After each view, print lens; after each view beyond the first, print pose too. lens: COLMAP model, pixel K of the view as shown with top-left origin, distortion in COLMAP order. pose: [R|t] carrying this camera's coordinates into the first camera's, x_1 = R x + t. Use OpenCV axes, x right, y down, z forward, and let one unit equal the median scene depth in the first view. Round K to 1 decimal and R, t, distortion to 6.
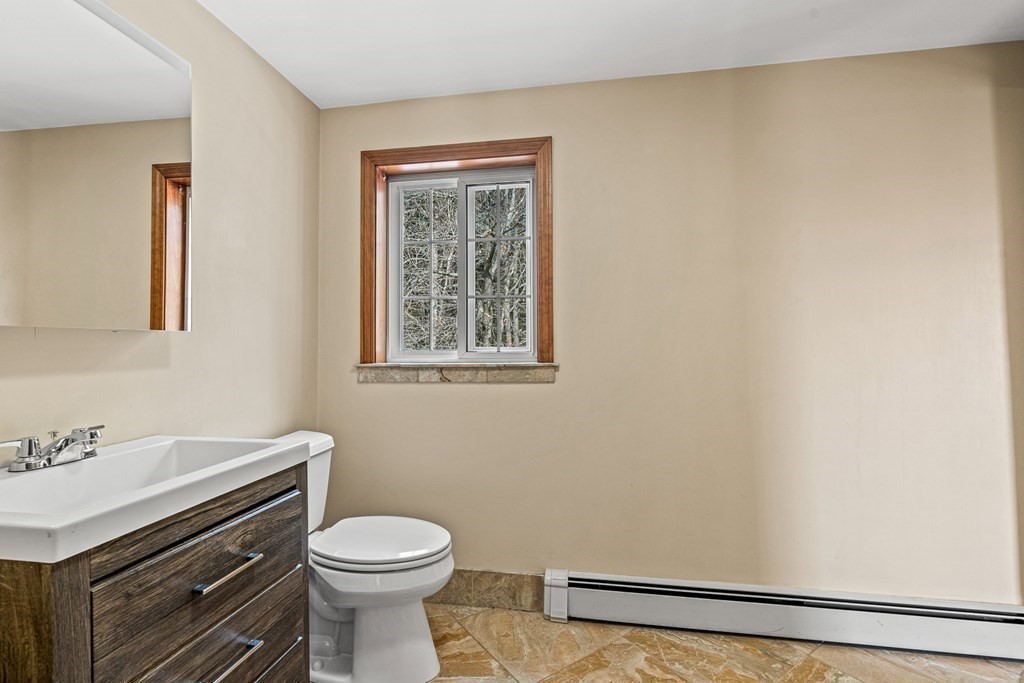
lens RADIAL K [[465.3, 0, 515.2], [0, 465.3, 341.1], [0, 0, 1]] dist [-0.002927, 0.000549]
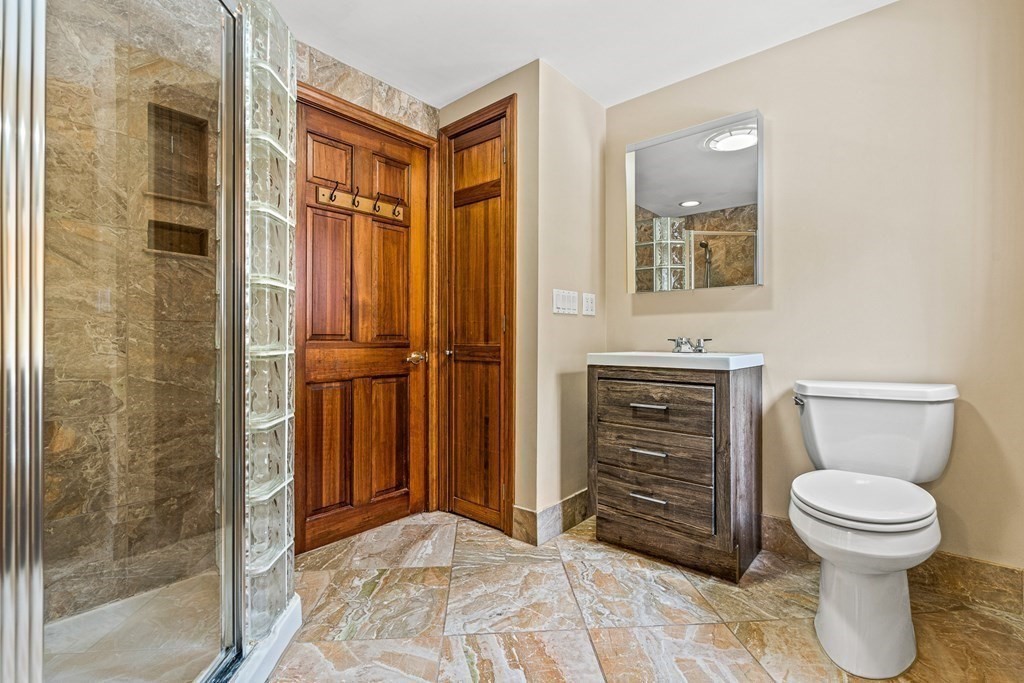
lens RADIAL K [[465.3, 0, 515.2], [0, 465.3, 341.1], [0, 0, 1]] dist [-0.002927, 0.000549]
pose [[-0.517547, 0.004153, -0.855645, 1.253940], [0.009723, 0.999952, -0.001027, 0.195879], [0.855600, -0.008851, -0.517562, 1.395086]]
